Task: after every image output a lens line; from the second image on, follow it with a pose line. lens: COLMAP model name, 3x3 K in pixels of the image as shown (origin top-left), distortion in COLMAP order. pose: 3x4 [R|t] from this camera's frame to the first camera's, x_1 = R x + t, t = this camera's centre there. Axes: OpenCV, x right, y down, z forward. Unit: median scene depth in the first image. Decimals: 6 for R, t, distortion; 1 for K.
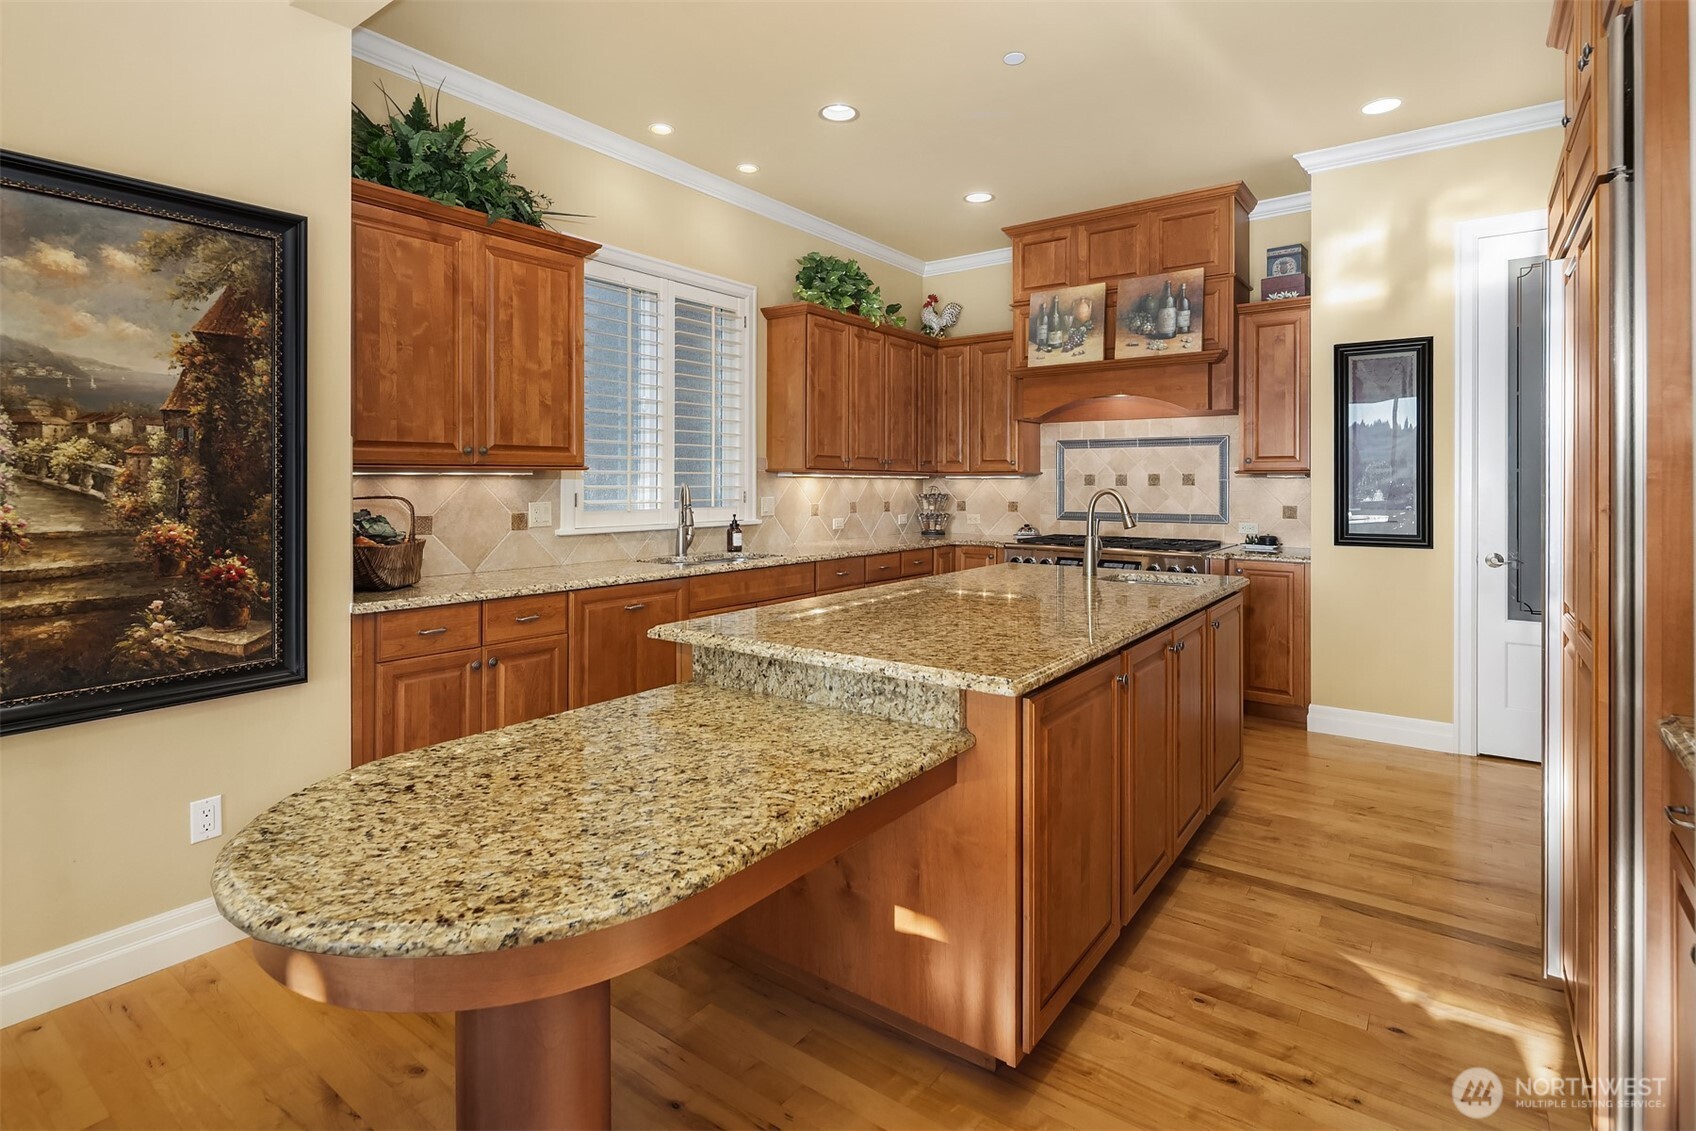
lens RADIAL K [[839.9, 0, 844.5], [0, 839.9, 488.4], [0, 0, 1]] dist [0.007519, -0.000313]
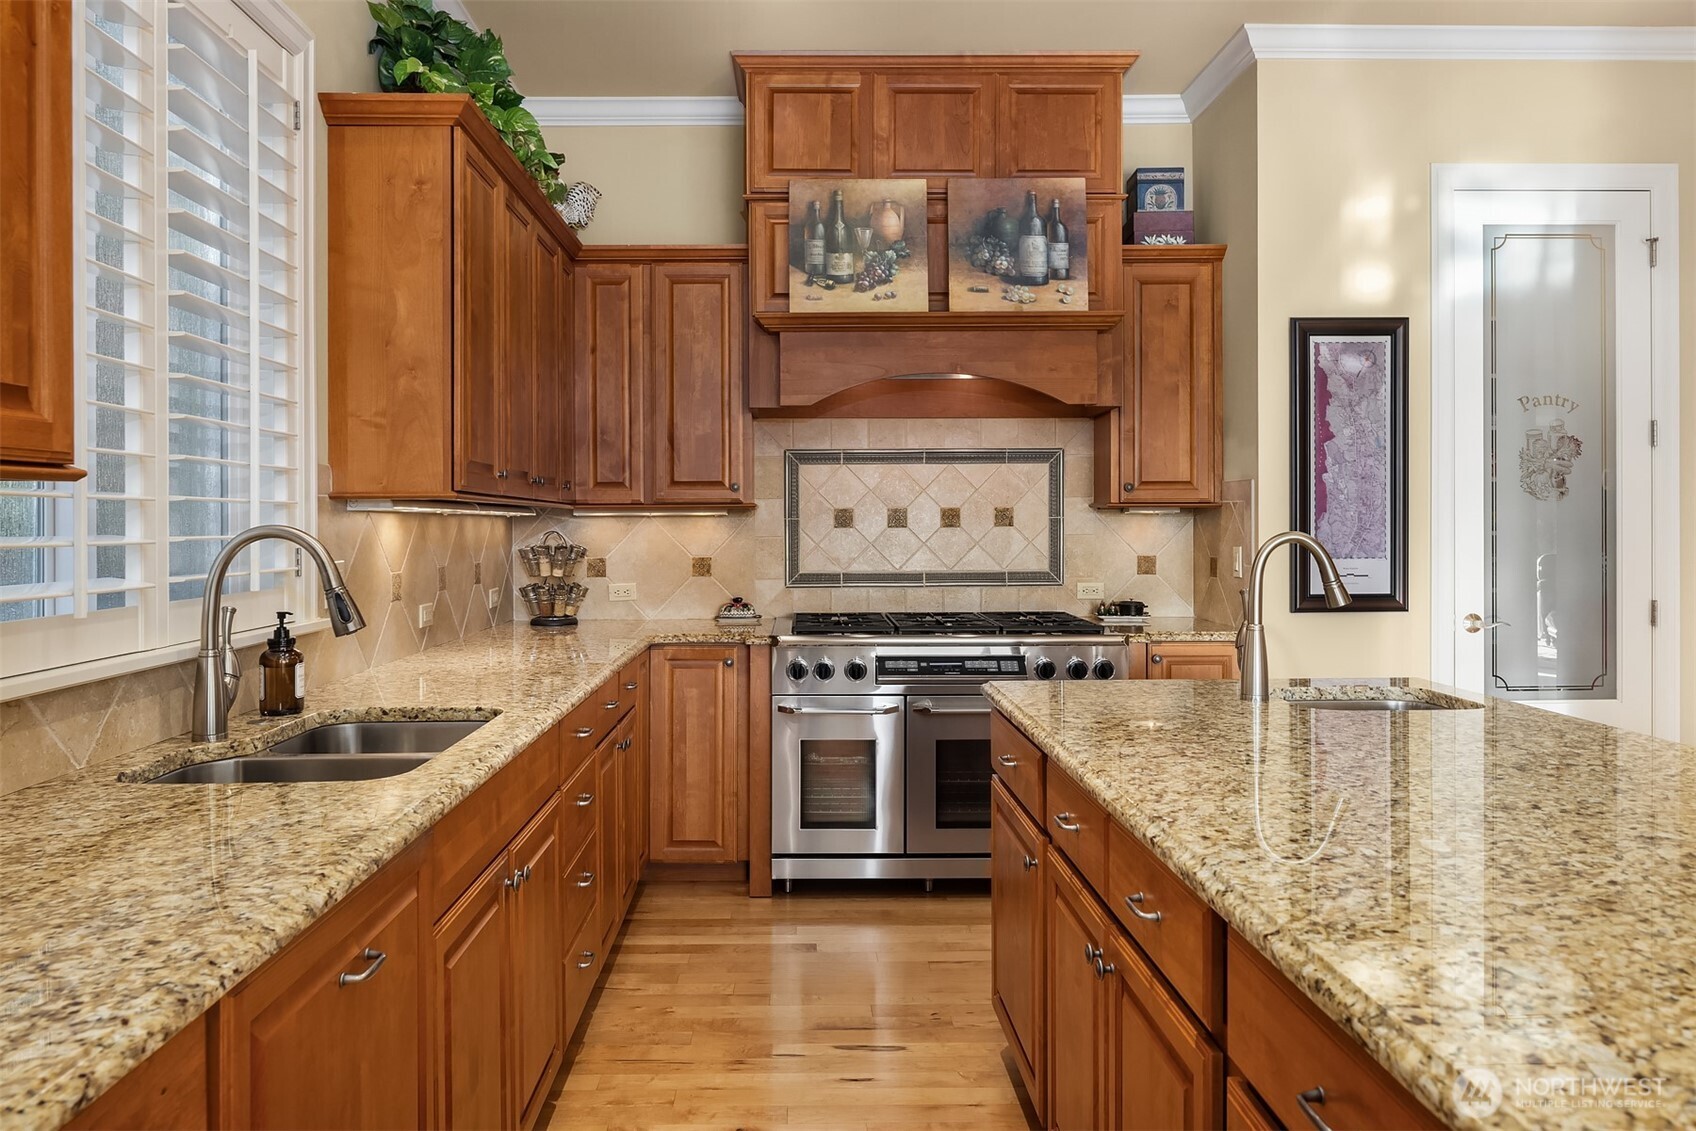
lens RADIAL K [[1196.1, 0, 873.6], [0, 1196.1, 528.8], [0, 0, 1]] dist [-0.009379, 0.000567]
pose [[0.796376, -0.007093, 0.604760, -0.219244], [0.009107, 0.999958, -0.000265, -0.002492], [-0.604733, 0.005718, 0.796408, 0.359409]]
